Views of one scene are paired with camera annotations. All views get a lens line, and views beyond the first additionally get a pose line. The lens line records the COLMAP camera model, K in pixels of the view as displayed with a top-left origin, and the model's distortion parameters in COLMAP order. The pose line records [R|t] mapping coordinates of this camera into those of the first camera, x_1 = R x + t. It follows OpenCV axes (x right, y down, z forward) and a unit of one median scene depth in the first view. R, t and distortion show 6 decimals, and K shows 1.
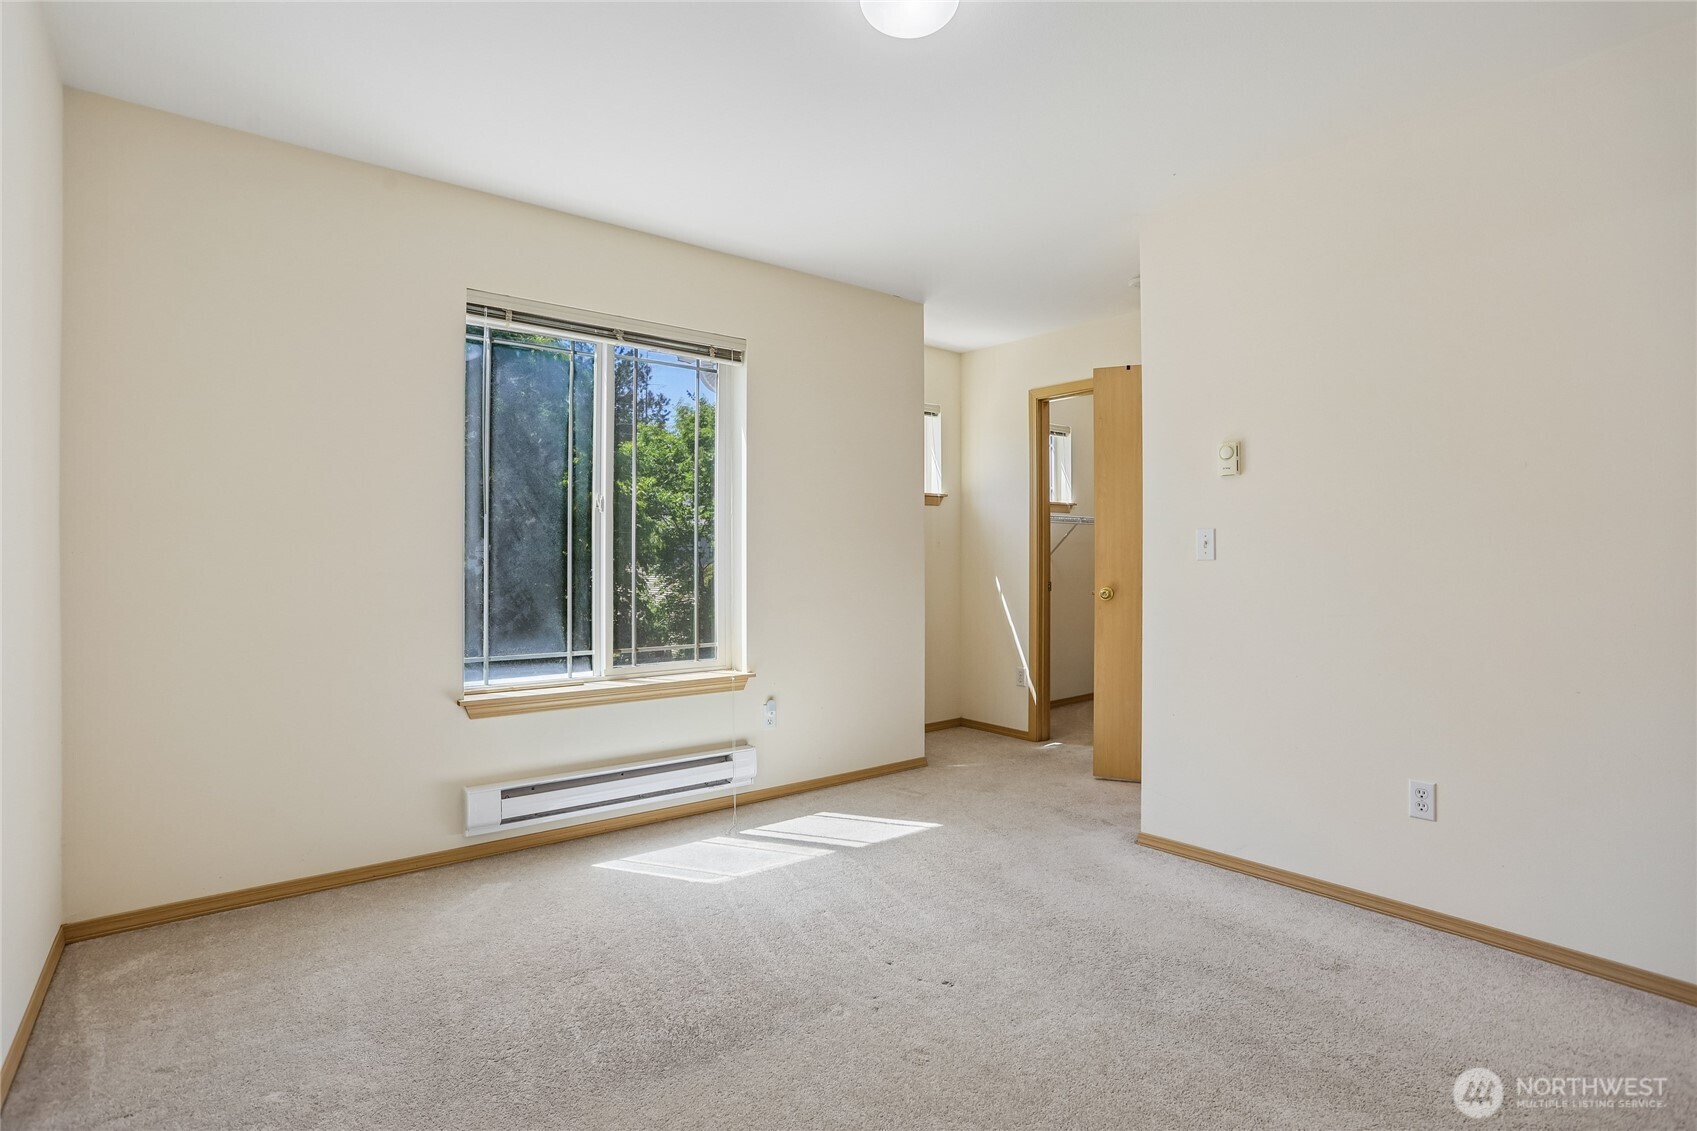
lens RADIAL K [[833.4, 0, 846.9], [0, 833.4, 557.7], [0, 0, 1]] dist [-0.057657, 0.035277]
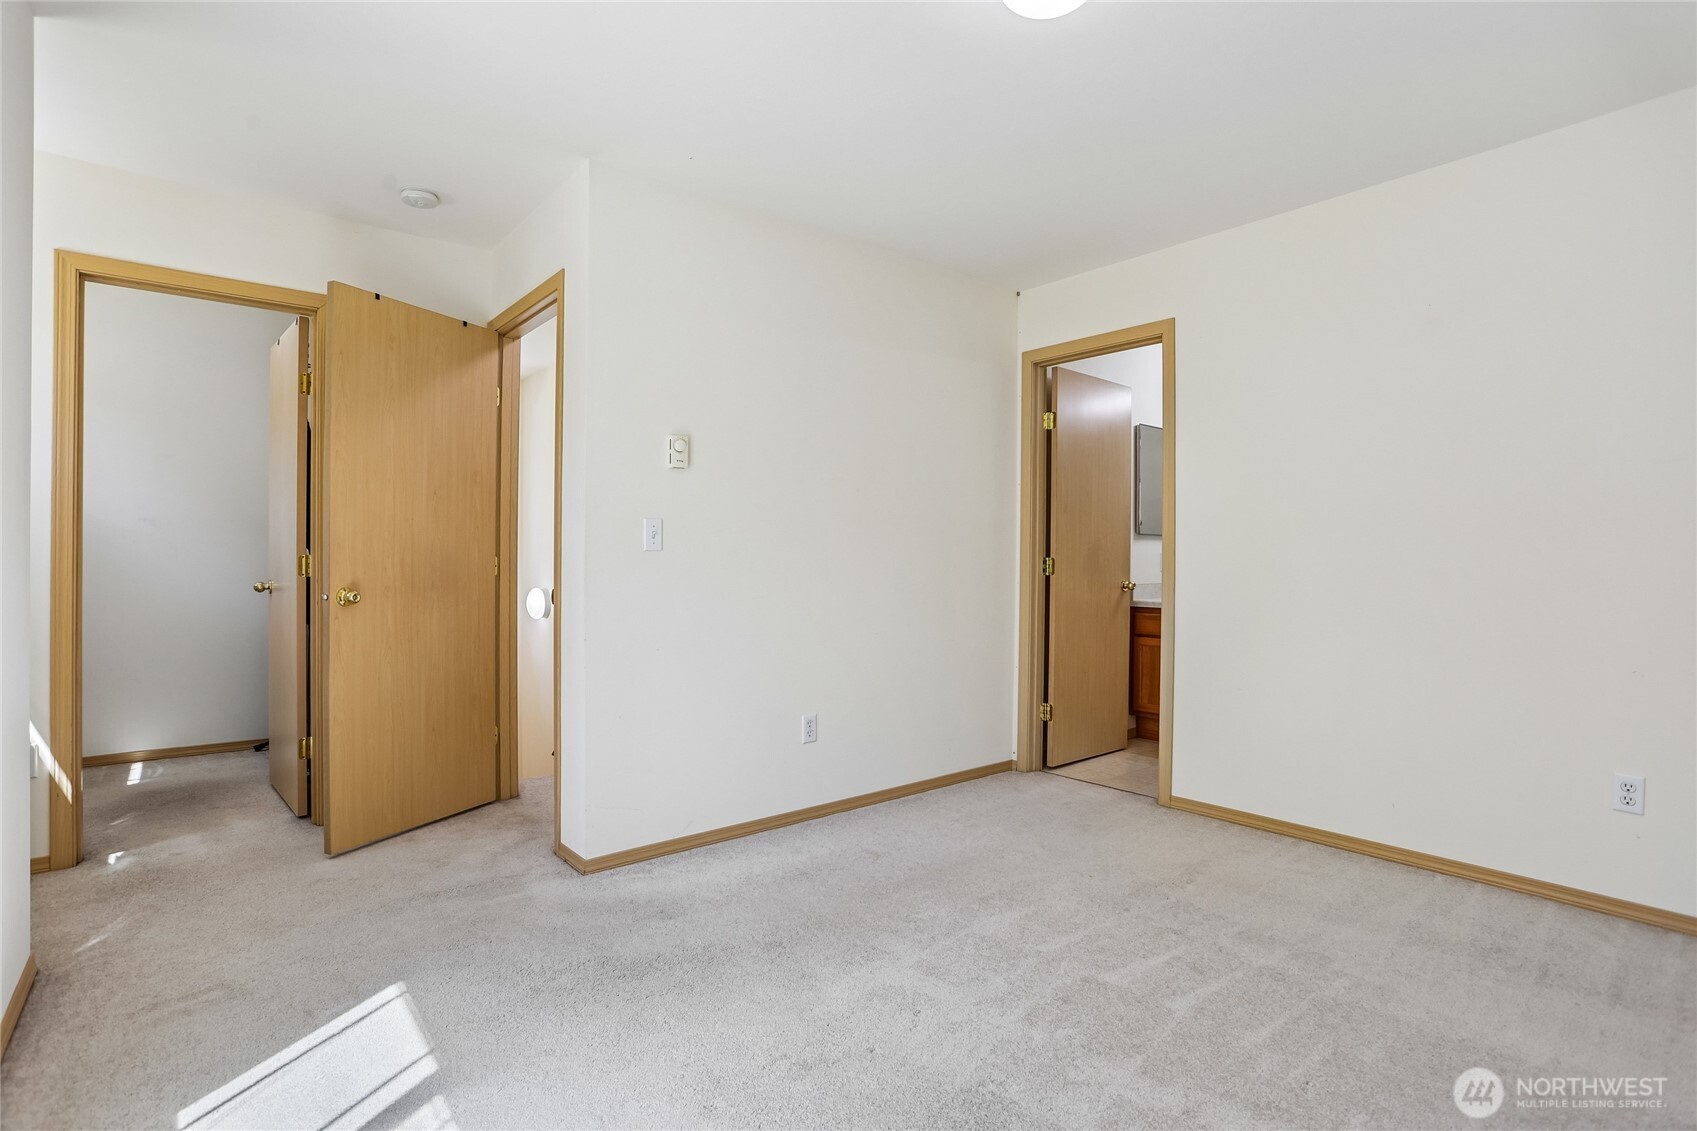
lens RADIAL K [[833.4, 0, 846.9], [0, 833.4, 557.7], [0, 0, 1]] dist [-0.057657, 0.035277]
pose [[-0.004787, 0.004562, 0.999978, -0.541530], [-0.000321, 0.999990, -0.004564, 0.015855], [-0.999988, -0.000343, -0.004785, 0.753938]]
